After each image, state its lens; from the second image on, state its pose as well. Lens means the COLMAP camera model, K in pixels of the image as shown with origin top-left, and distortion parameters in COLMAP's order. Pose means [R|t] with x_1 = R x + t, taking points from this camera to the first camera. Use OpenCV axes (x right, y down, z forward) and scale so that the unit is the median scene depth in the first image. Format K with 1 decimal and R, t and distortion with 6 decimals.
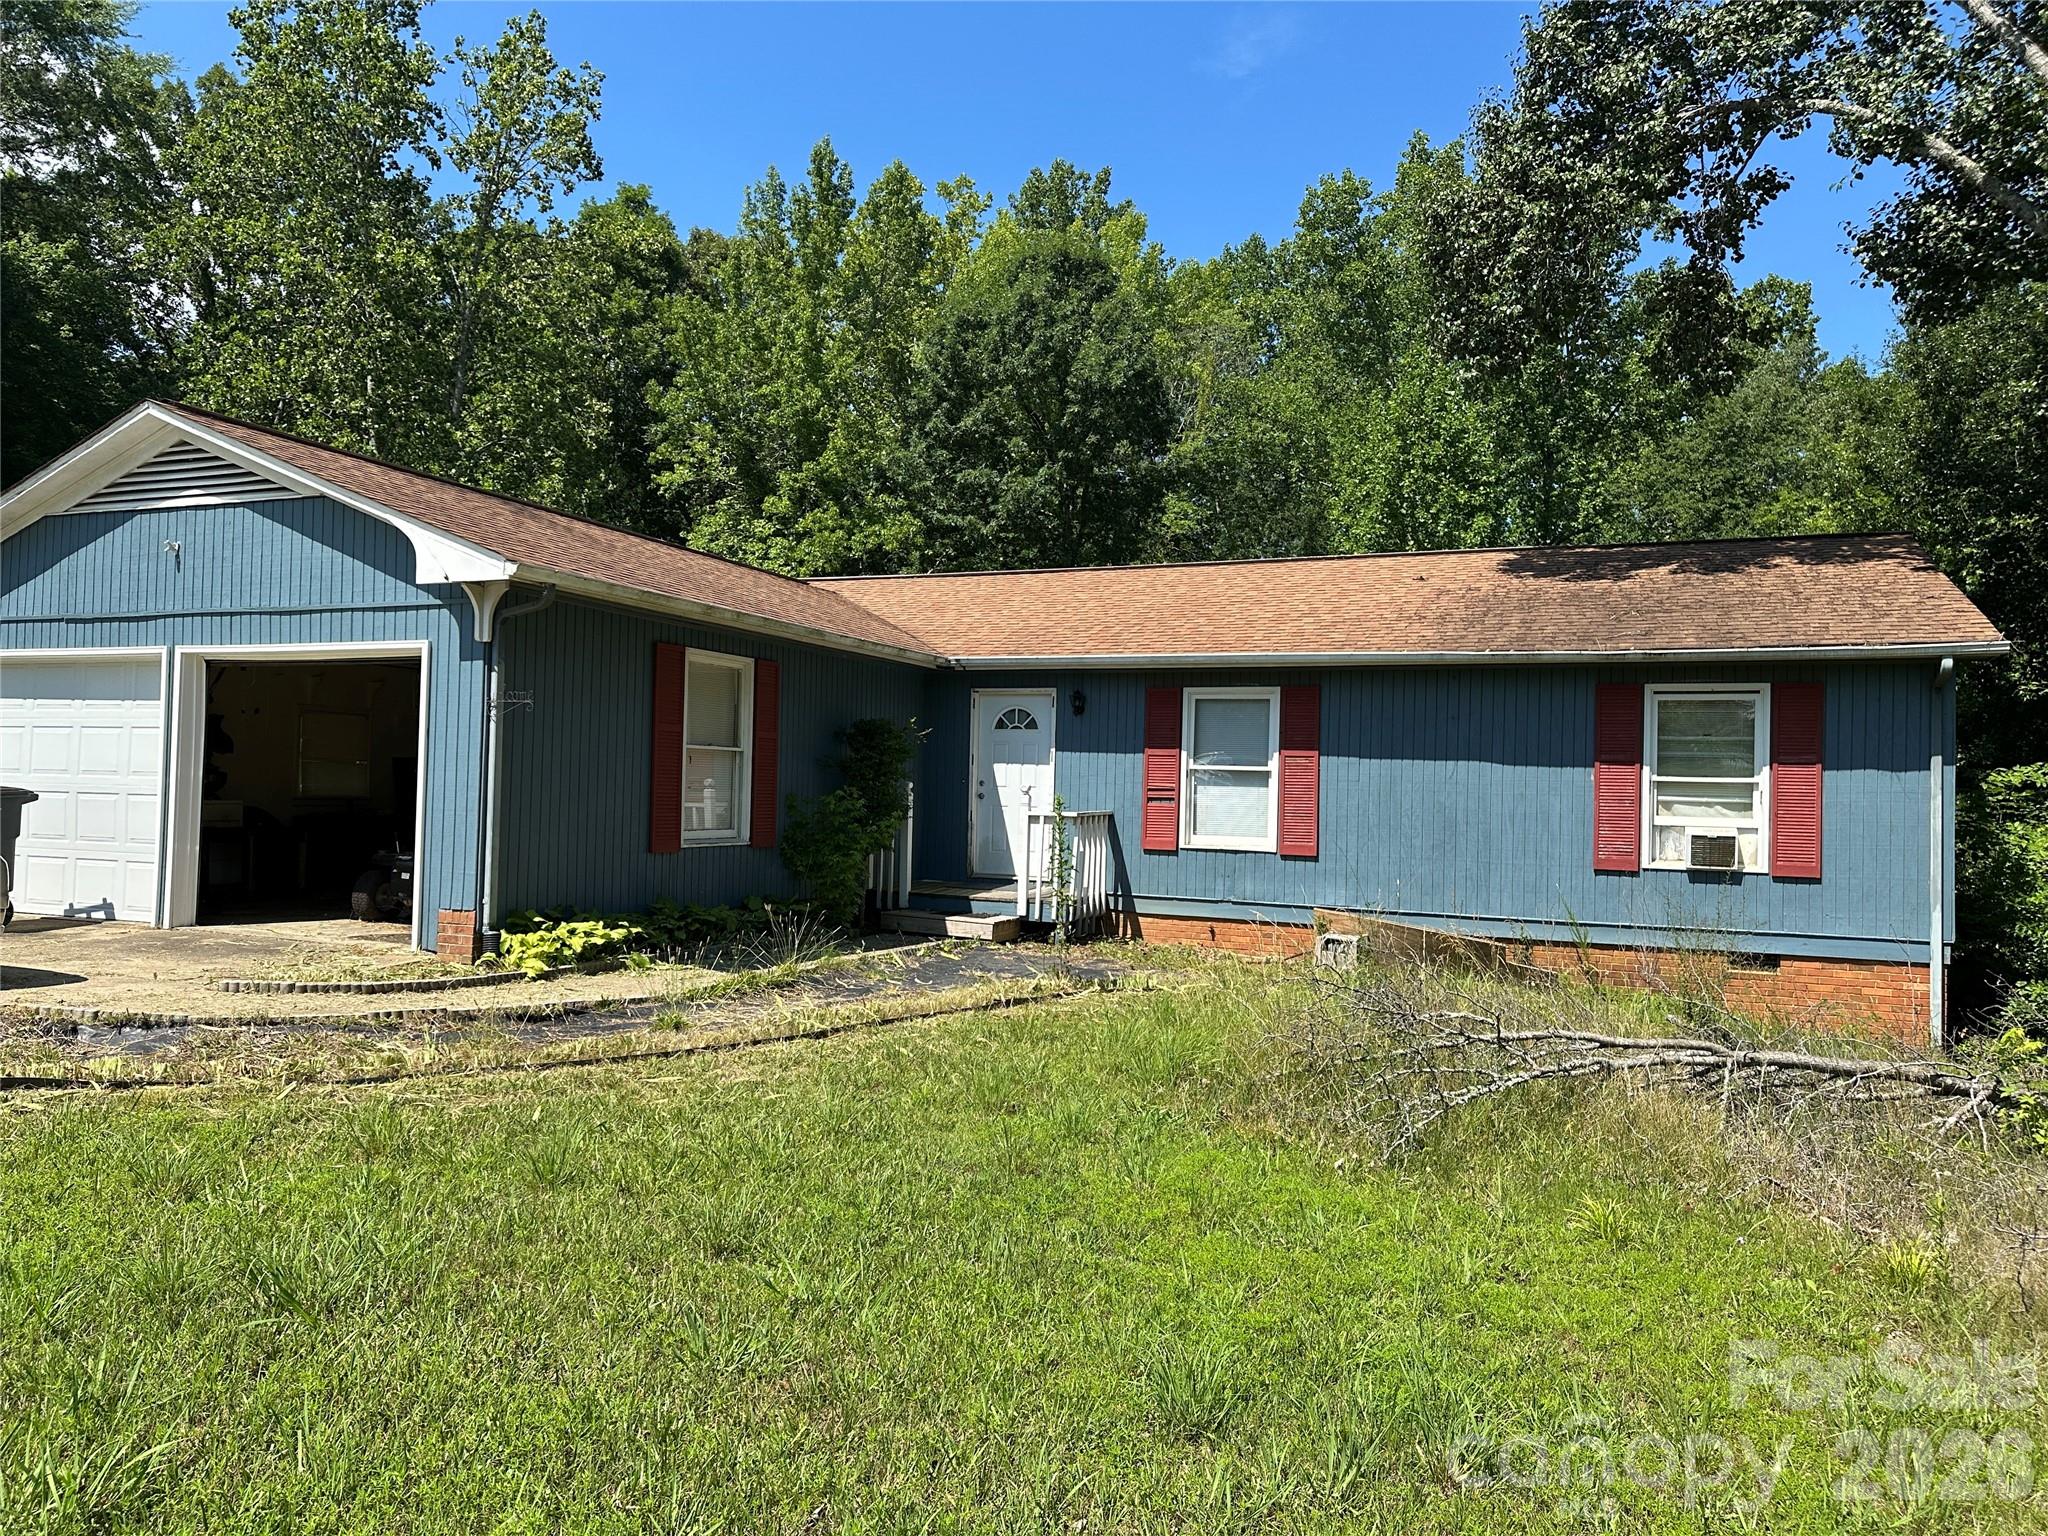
lens RADIAL K [[1427.4, 0, 1020.8], [0, 1427.4, 762.4], [0, 0, 1]] dist [0.031968, -0.034704]
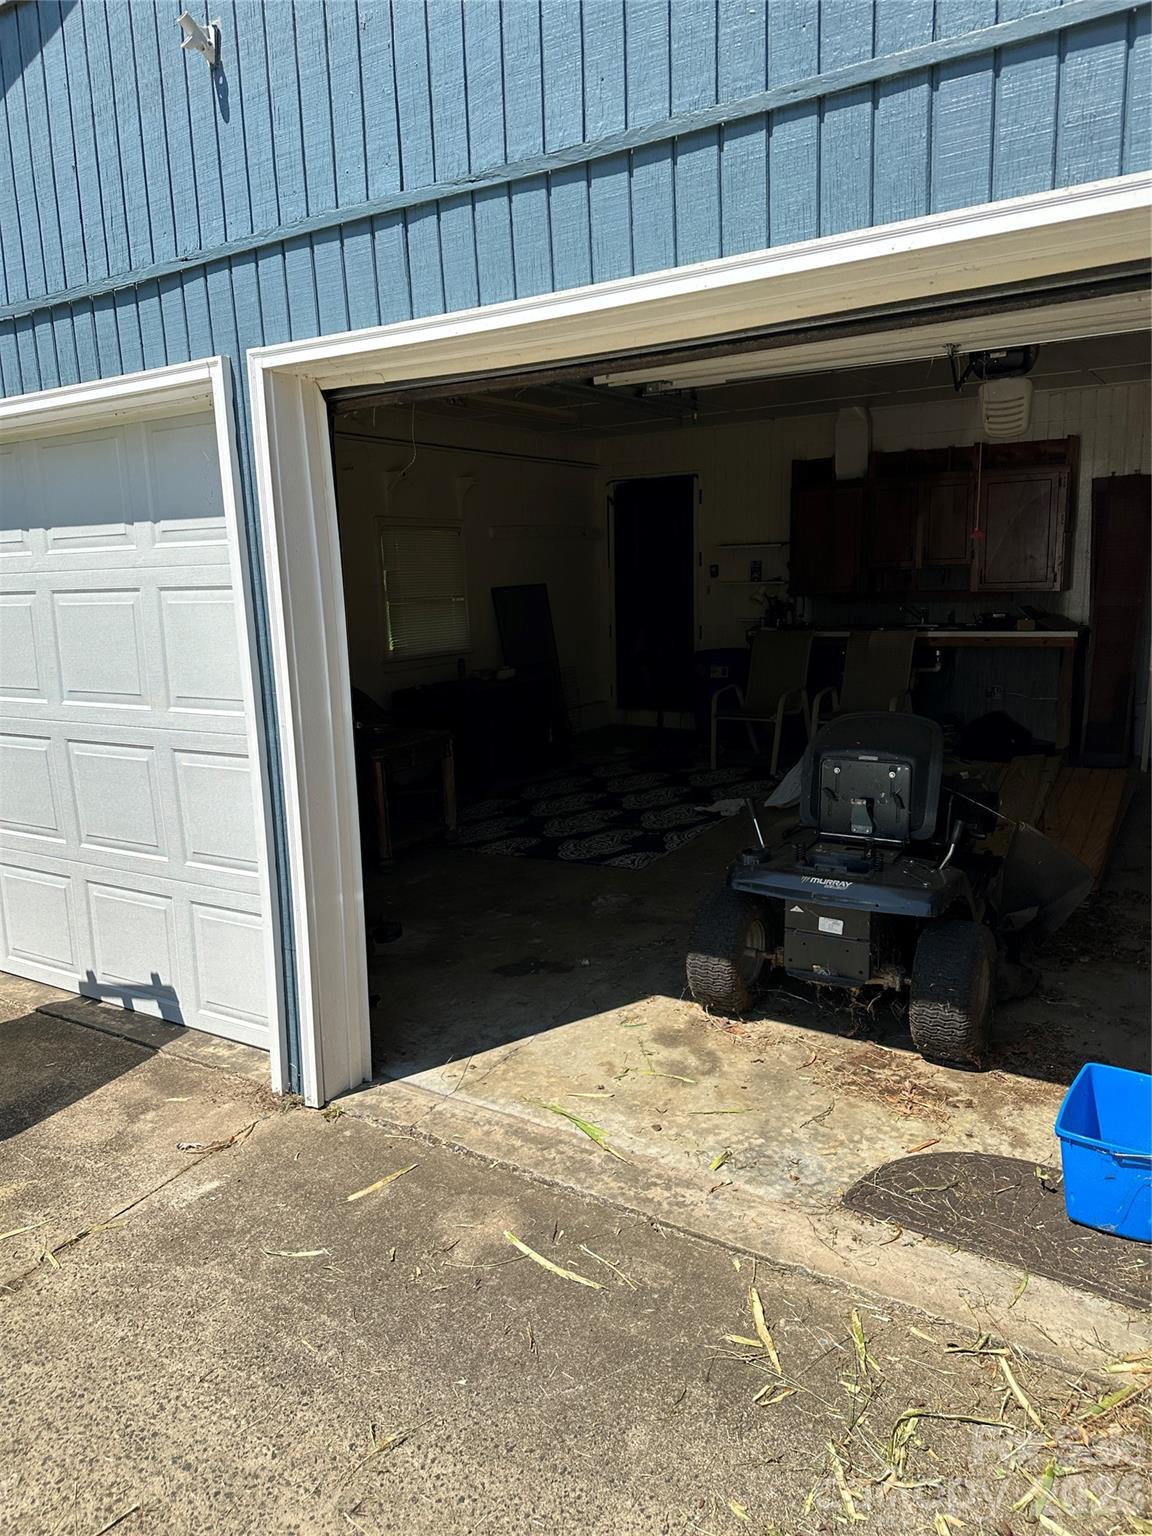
lens RADIAL K [[1070.6, 0, 579.9], [0, 1070.6, 755.0], [0, 0, 1]] dist [0.031968, -0.034704]
pose [[0.983866, -0.028764, -0.176578, -0.063571], [0.062453, 0.980120, 0.188321, -0.003990], [0.167651, -0.196310, 0.966103, 0.101483]]
